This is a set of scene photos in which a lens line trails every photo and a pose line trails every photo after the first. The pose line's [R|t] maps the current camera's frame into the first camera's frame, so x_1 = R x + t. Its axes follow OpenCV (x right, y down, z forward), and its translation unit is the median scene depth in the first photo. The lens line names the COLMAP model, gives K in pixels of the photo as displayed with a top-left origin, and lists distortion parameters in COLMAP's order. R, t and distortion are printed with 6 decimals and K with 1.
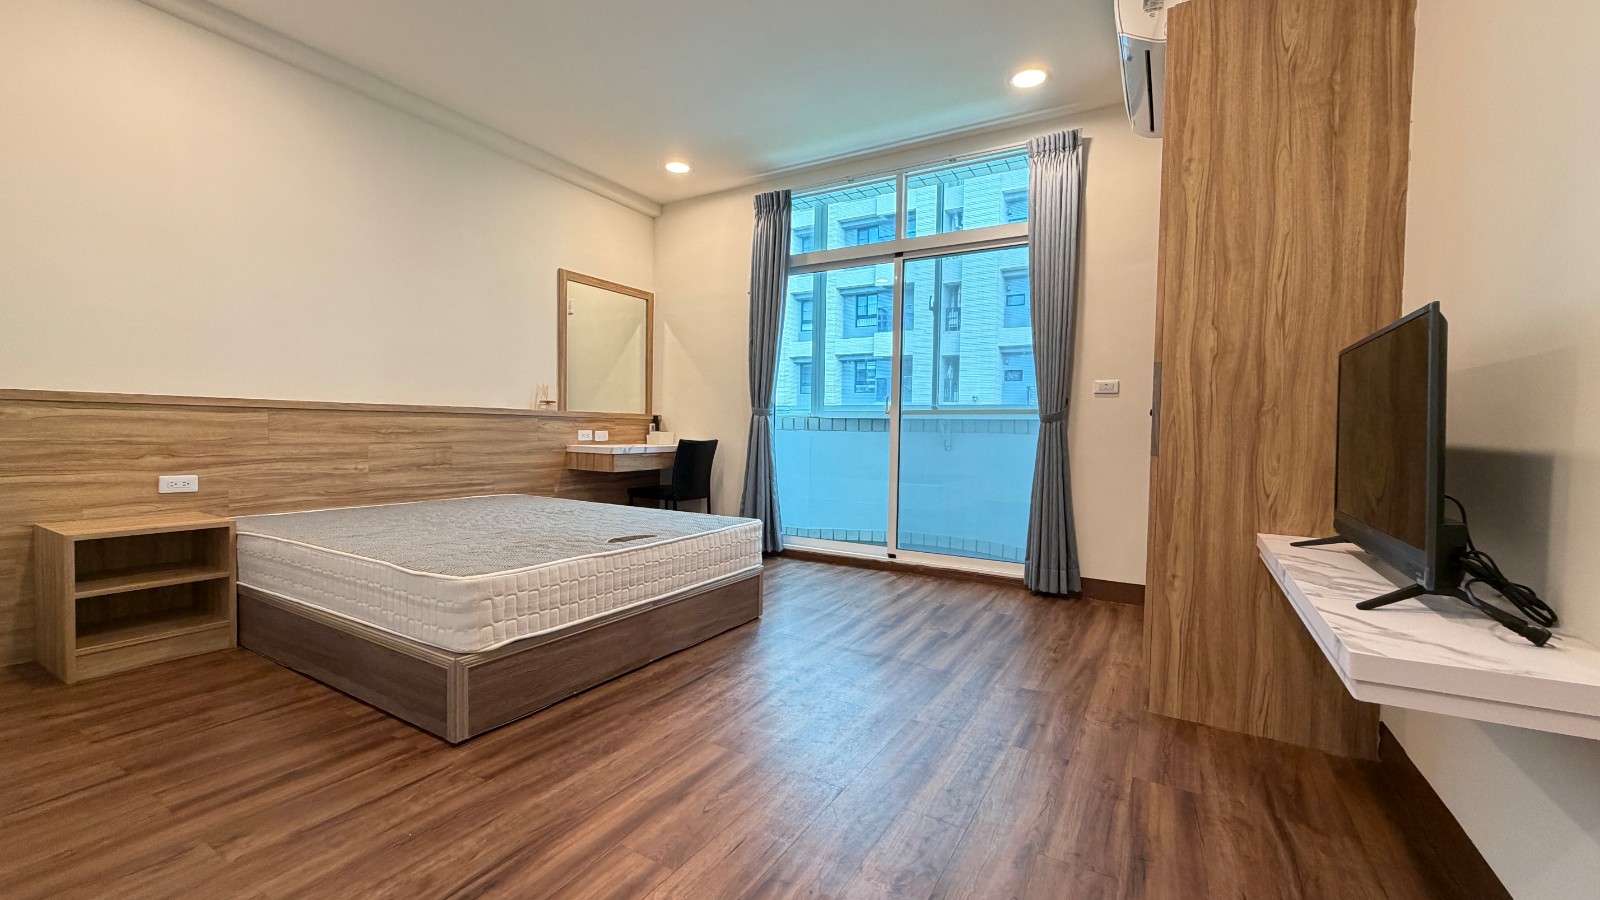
lens RADIAL K [[639.8, 0, 792.3], [0, 639.8, 443.7], [0, 0, 1]] dist [0.001813, 0.000190]
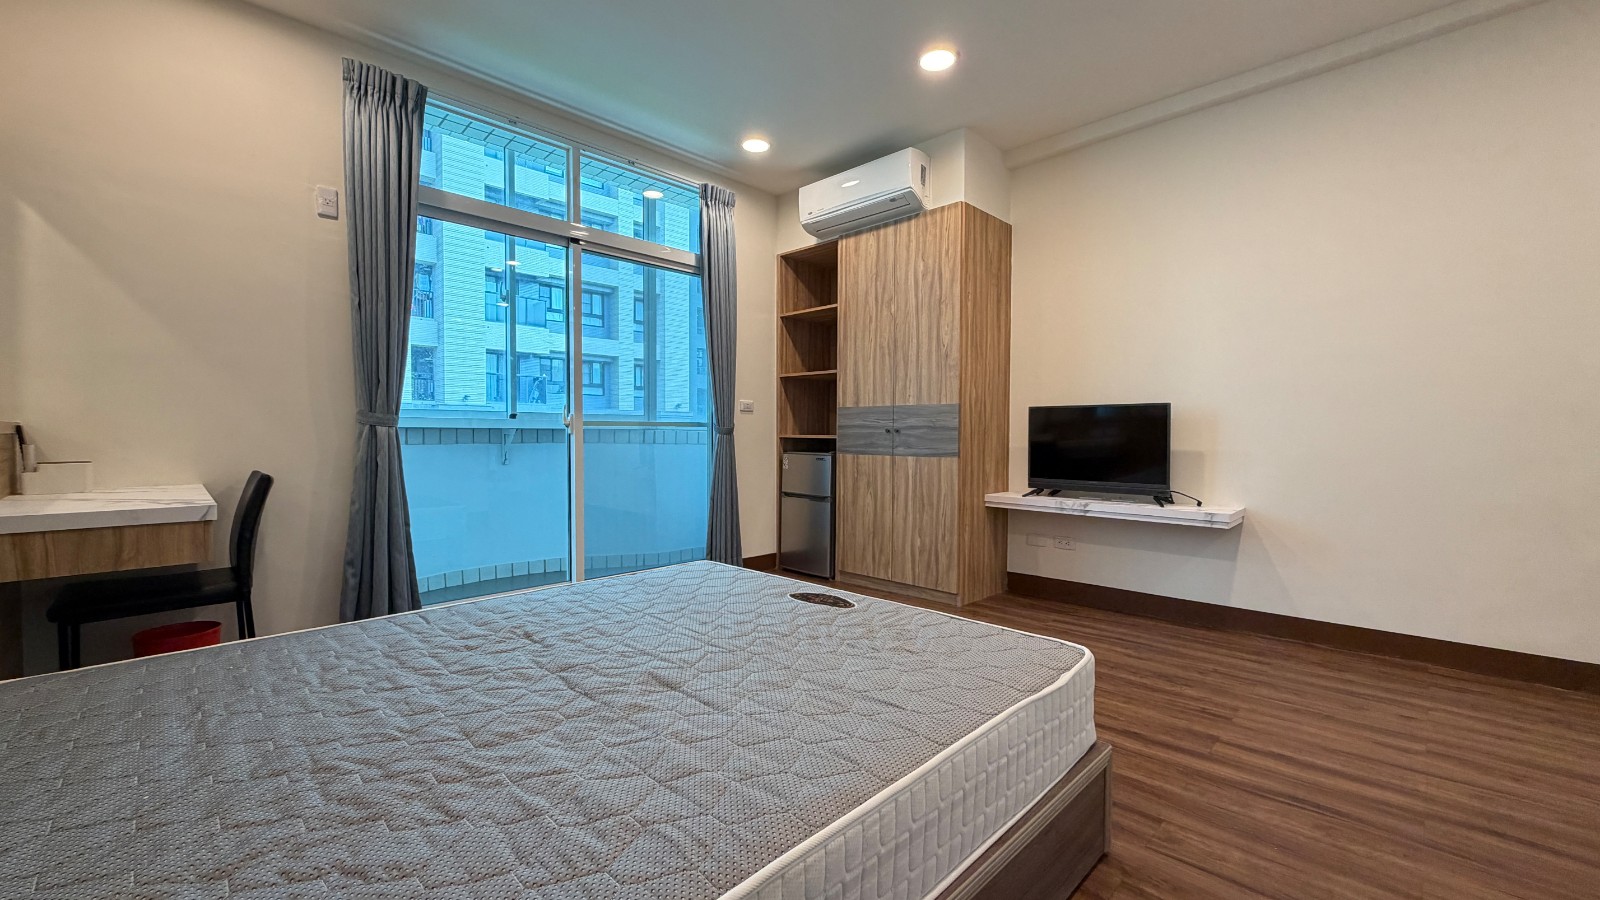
lens RADIAL K [[639.8, 0, 792.3], [0, 639.8, 445.3], [0, 0, 1]] dist [0.001813, 0.000190]
pose [[0.239884, -0.041431, 0.969917, -0.676522], [0.024607, 0.999027, 0.036588, -0.050102], [-0.970490, 0.015090, 0.240670, 0.567258]]
